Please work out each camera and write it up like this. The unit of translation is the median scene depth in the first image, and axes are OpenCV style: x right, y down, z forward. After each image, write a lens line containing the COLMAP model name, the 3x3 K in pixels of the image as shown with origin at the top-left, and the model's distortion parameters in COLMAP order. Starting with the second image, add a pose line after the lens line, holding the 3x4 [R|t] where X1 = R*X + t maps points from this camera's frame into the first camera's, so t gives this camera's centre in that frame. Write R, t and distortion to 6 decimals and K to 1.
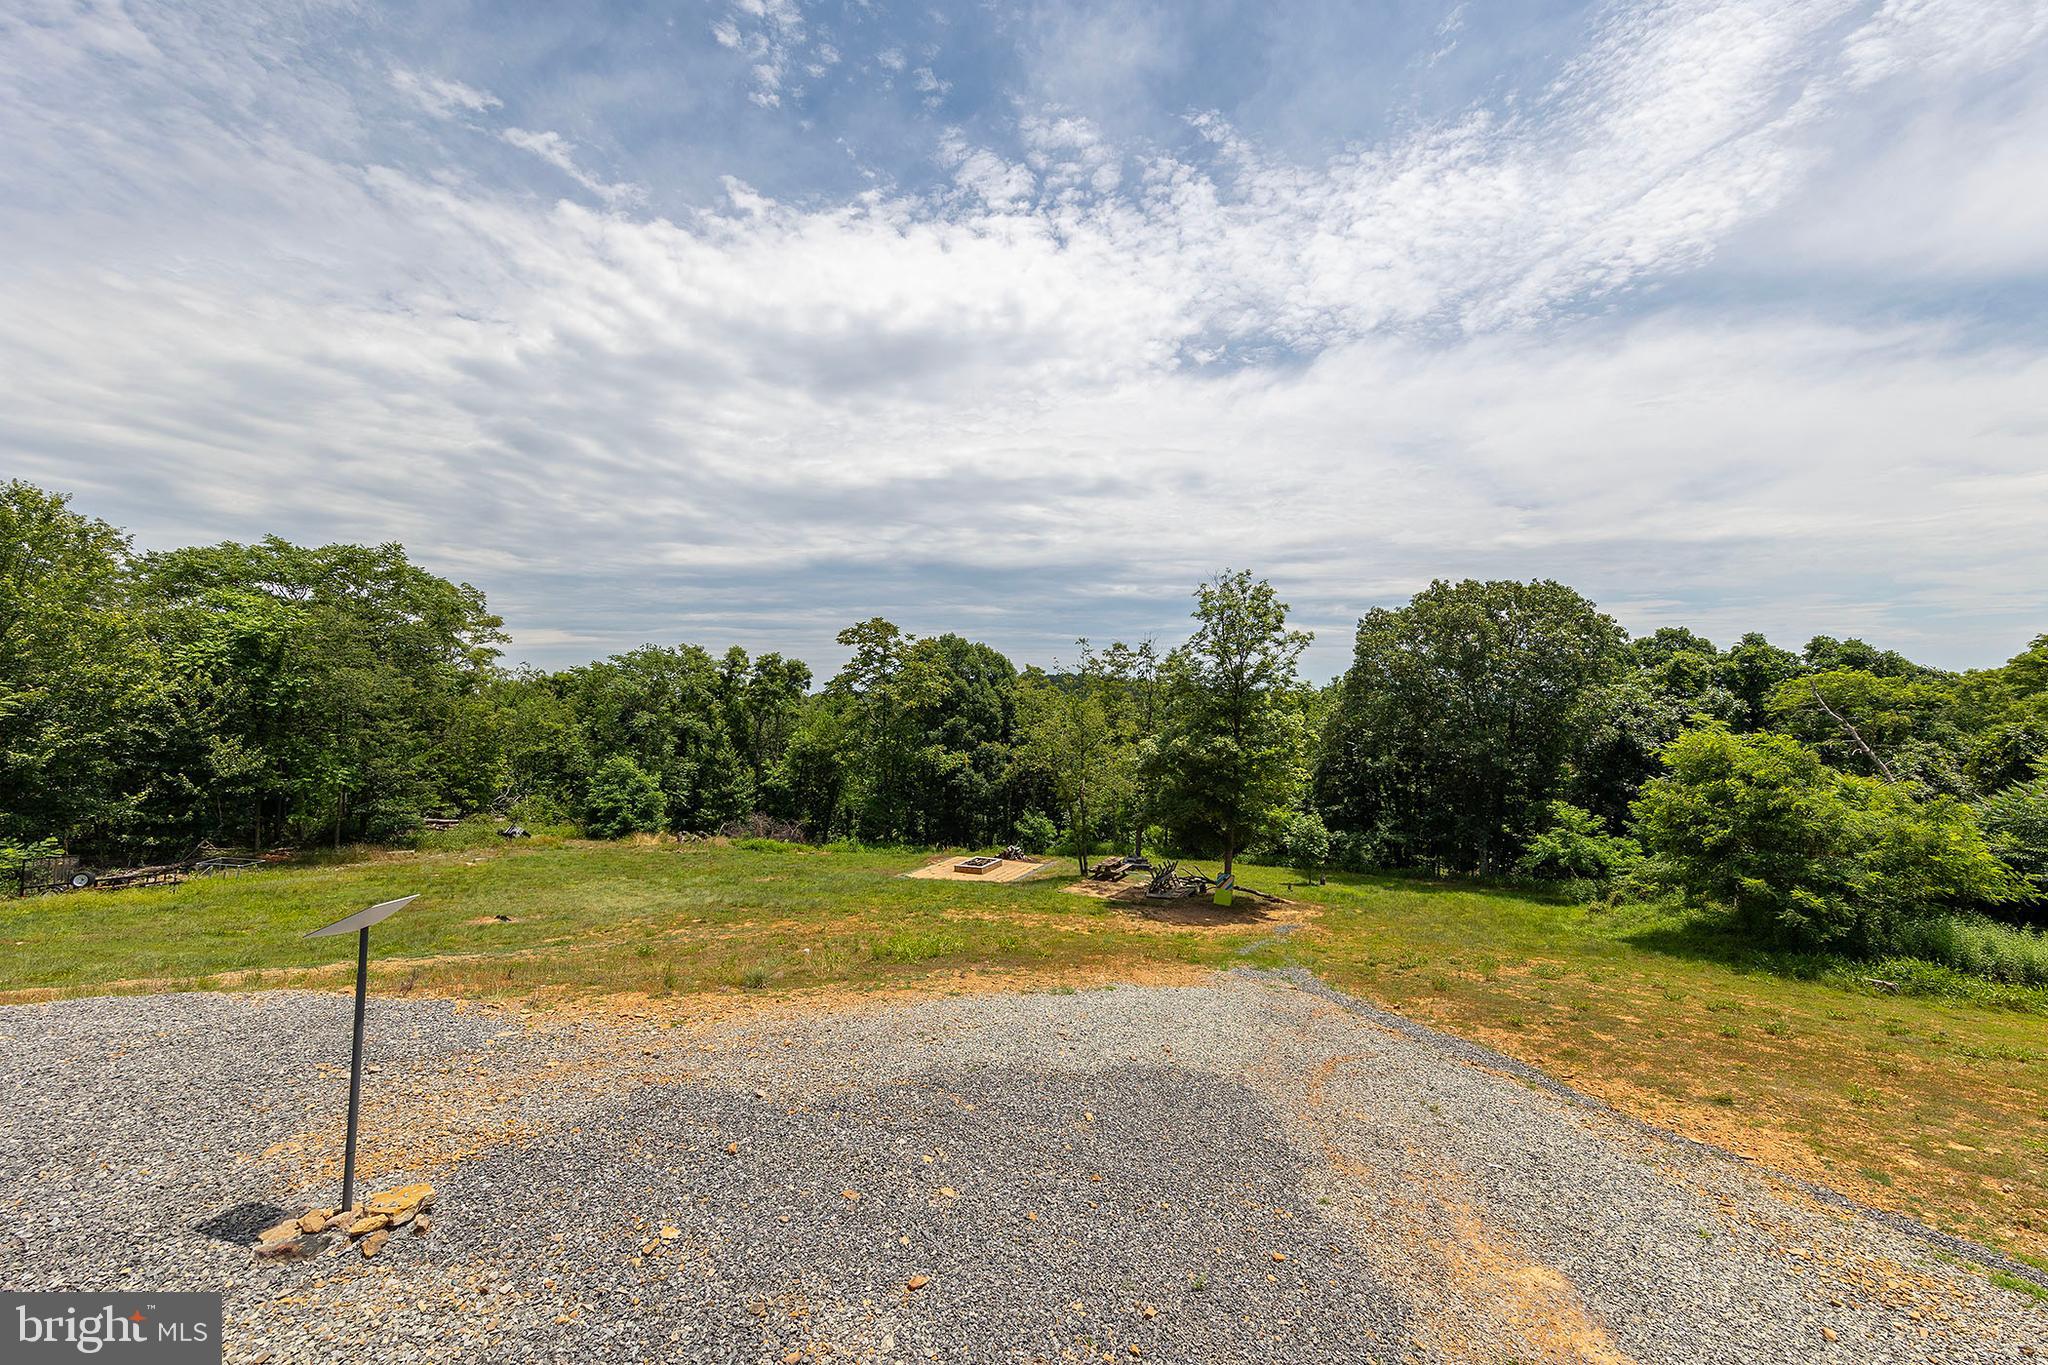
lens RADIAL K [[716.2, 0, 1028.0], [0, 716.2, 676.6], [0, 0, 1]] dist [0.010600, -0.000208]
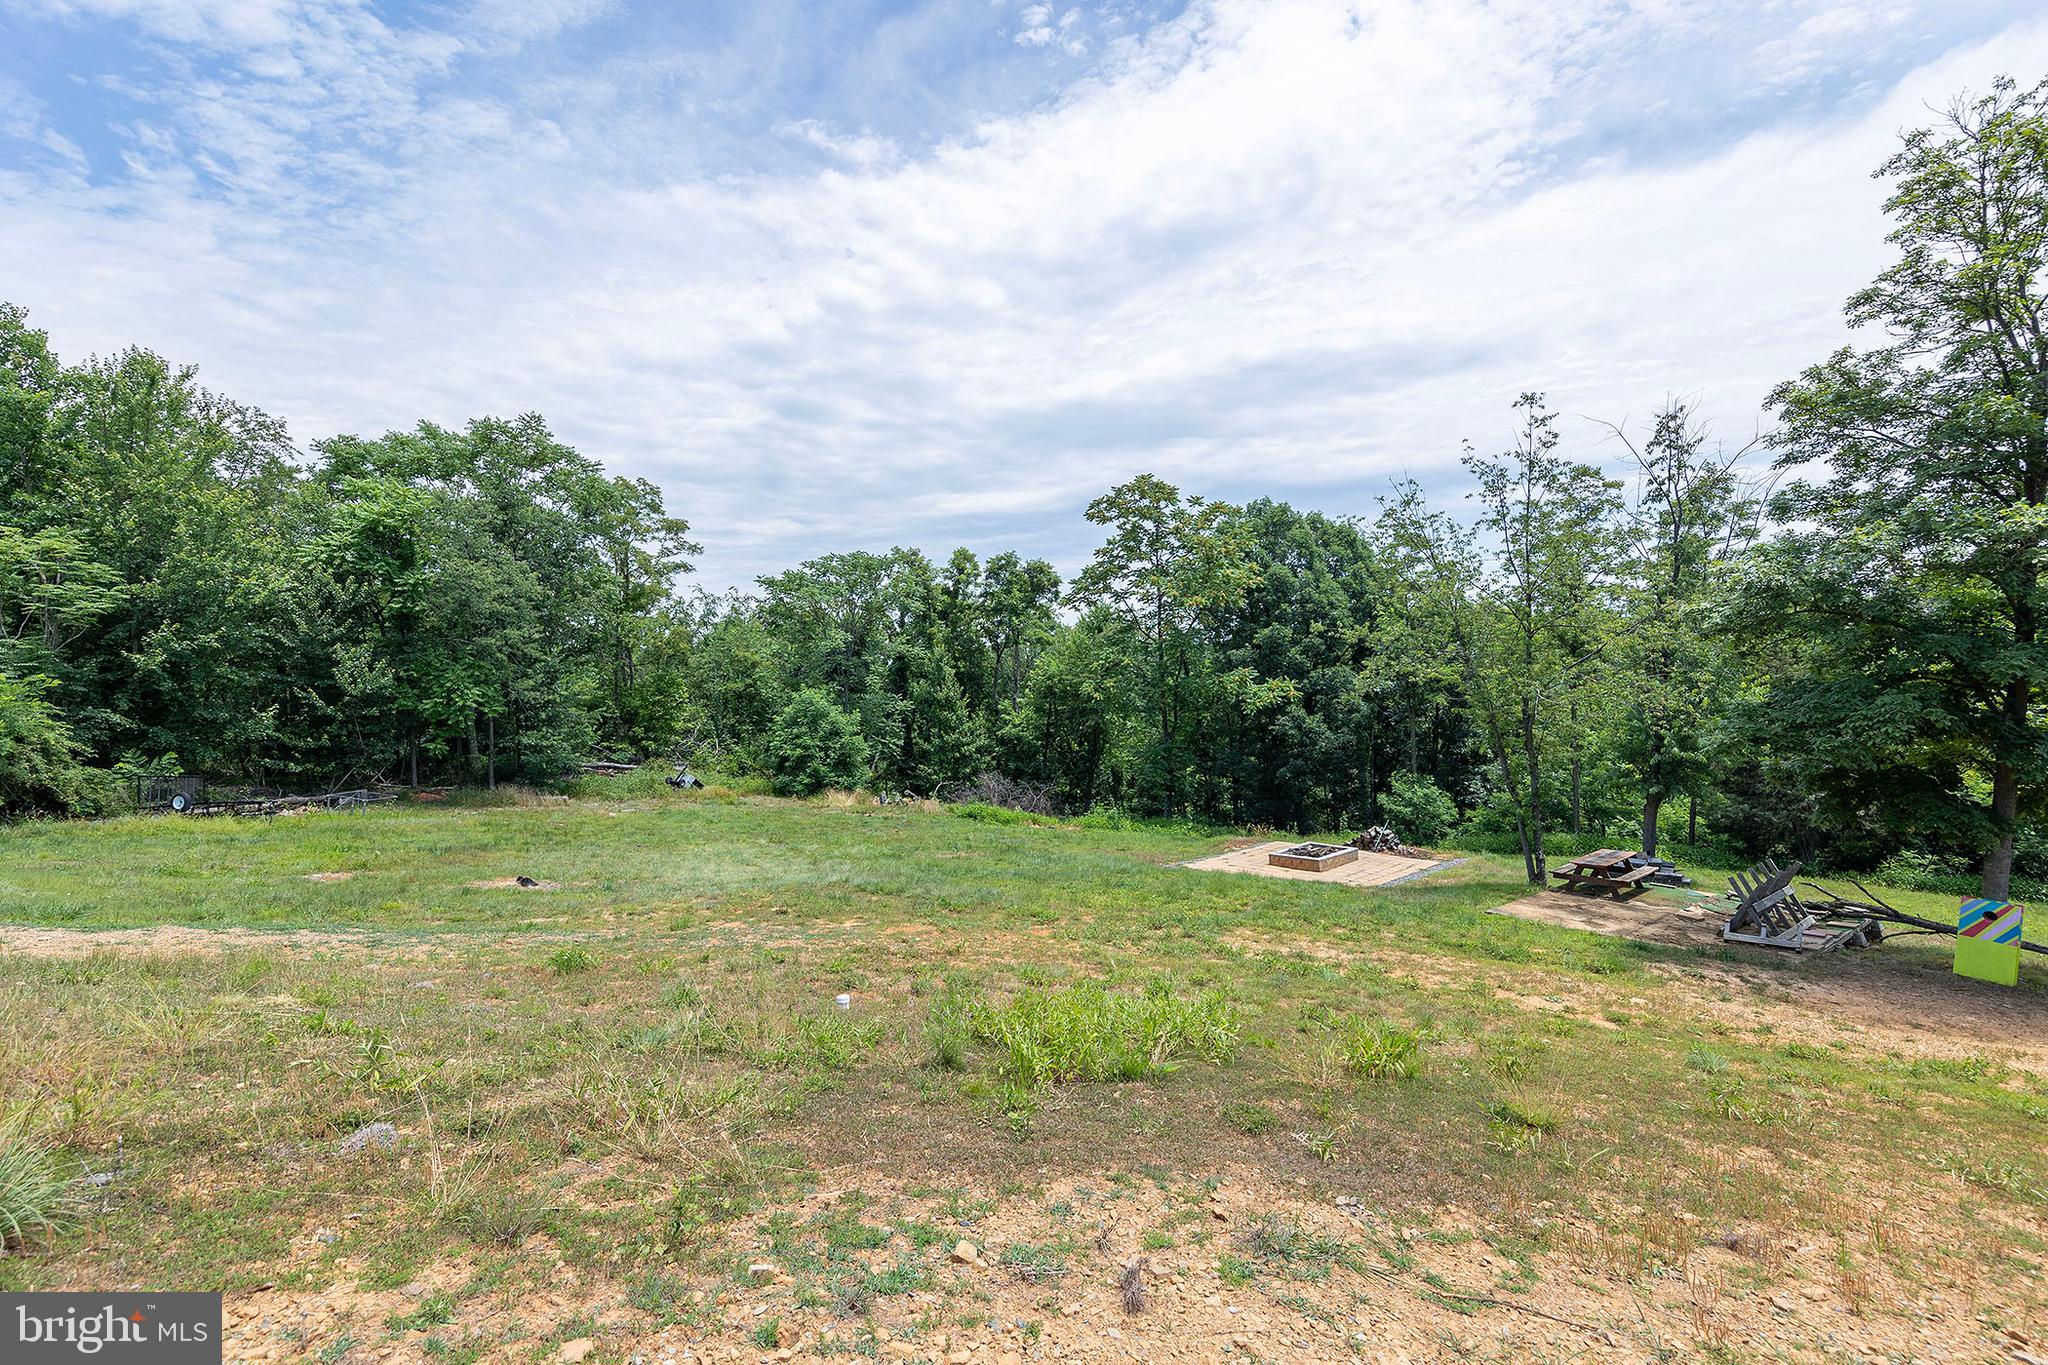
lens RADIAL K [[902.2, 0, 1018.1], [0, 902.2, 684.8], [0, 0, 1]] dist [0.010060, -0.000225]
pose [[0.923943, -0.017682, -0.382122, -0.007626], [0.039889, 0.997939, 0.050271, 0.068189], [0.380446, -0.061690, 0.922743, 0.215181]]
